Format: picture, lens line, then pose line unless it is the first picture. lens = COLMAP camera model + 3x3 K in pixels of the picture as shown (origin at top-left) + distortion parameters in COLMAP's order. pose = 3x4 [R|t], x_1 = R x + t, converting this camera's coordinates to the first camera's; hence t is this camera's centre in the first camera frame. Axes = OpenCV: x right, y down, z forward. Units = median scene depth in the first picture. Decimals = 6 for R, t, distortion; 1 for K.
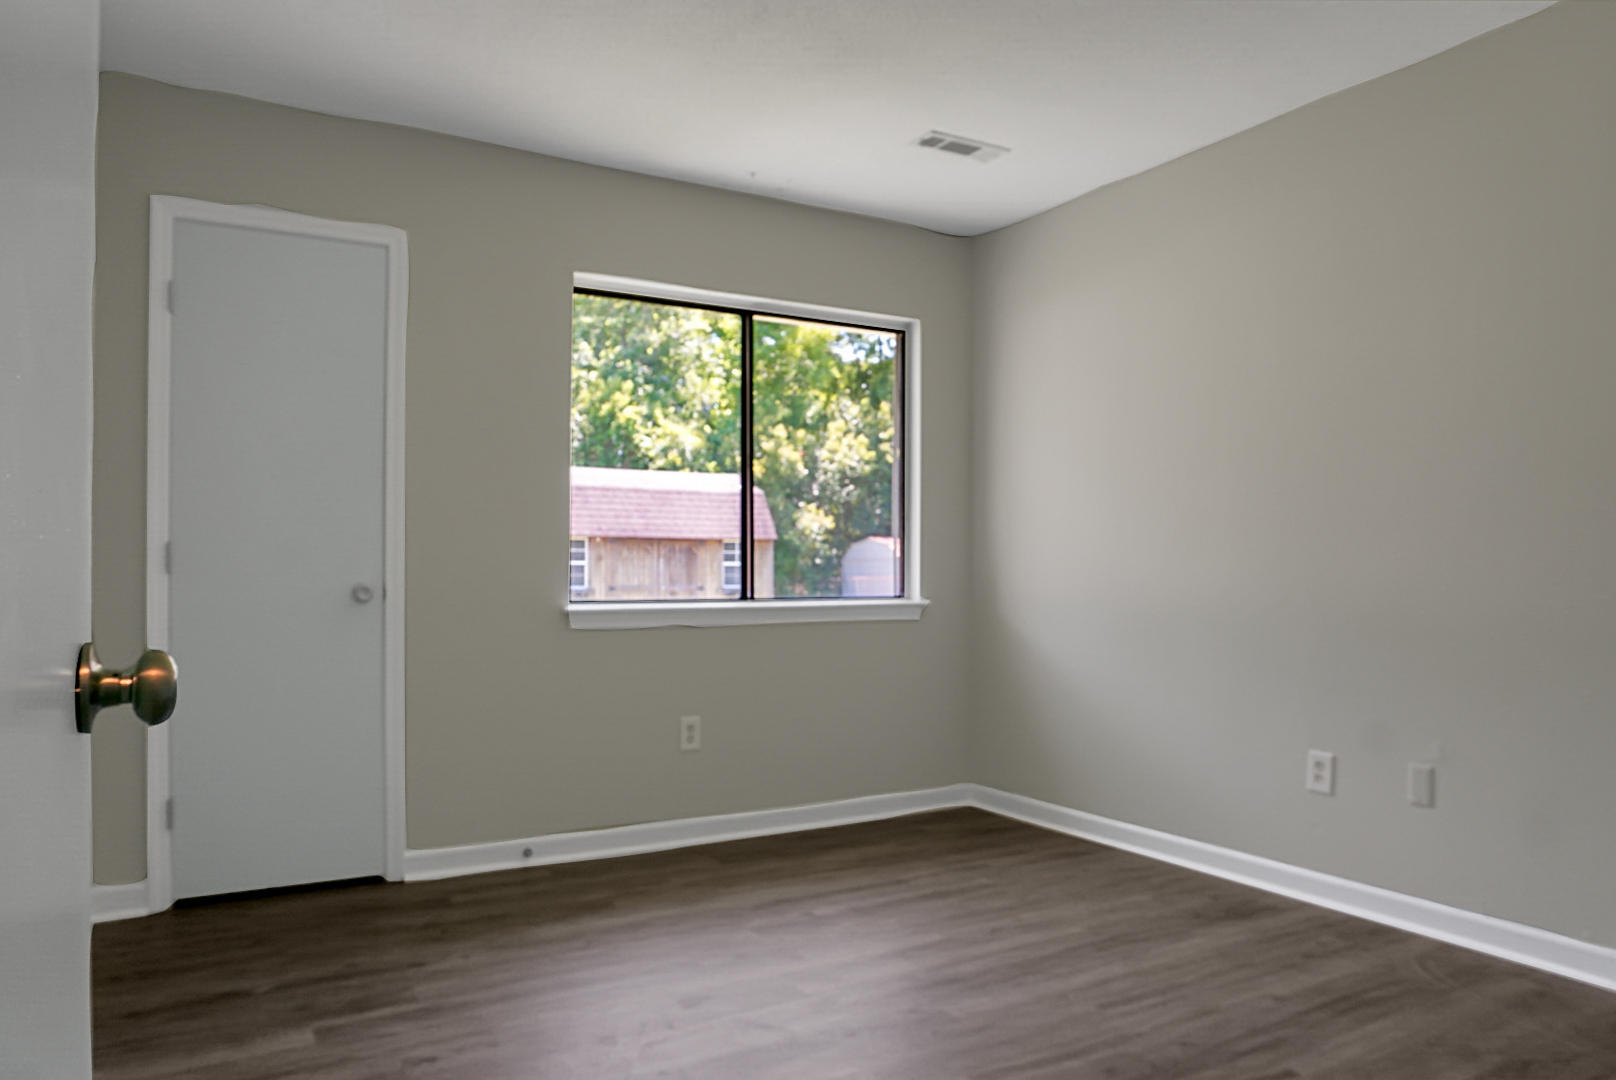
lens RADIAL K [[1090.2, 0, 808.0], [0, 1090.2, 540.0], [0, 0, 1]] dist [-0.047747, 0.035704]
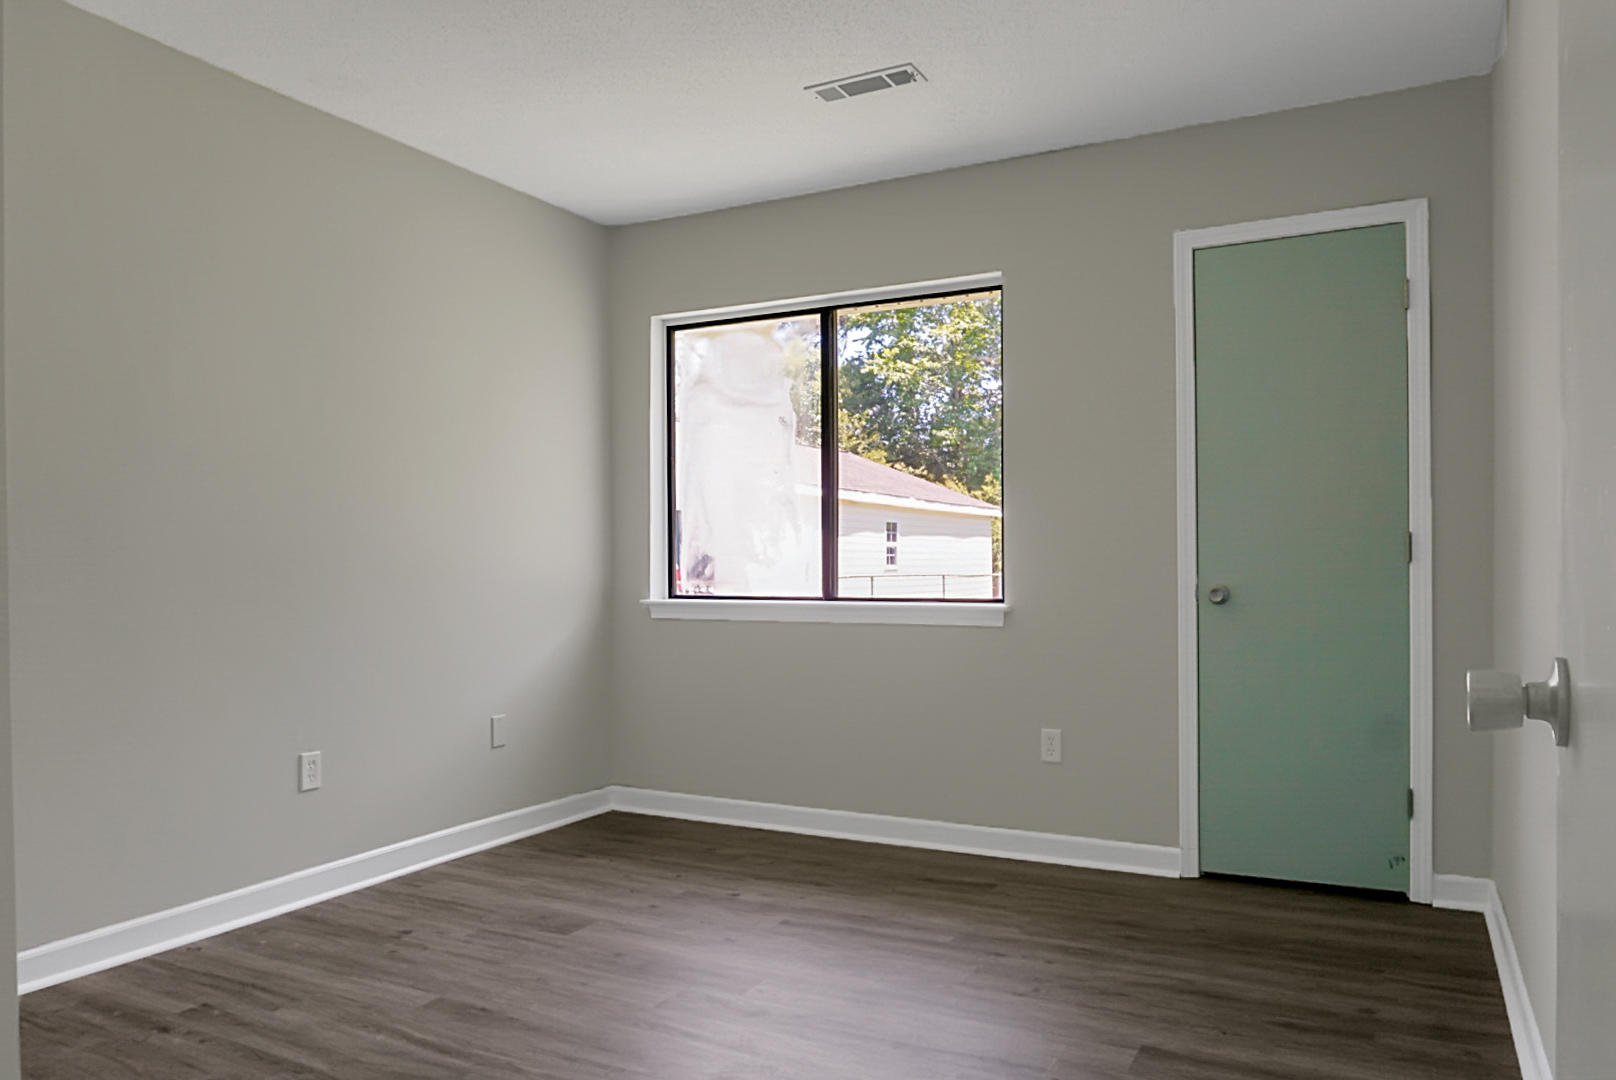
lens RADIAL K [[1090.2, 0, 808.0], [0, 1090.2, 540.0], [0, 0, 1]] dist [-0.047747, 0.035704]
pose [[0.562321, -0.019528, -0.826688, 0.742214], [0.021972, 0.999721, -0.008670, 0.009303], [0.826627, -0.013288, 0.562593, 0.417134]]
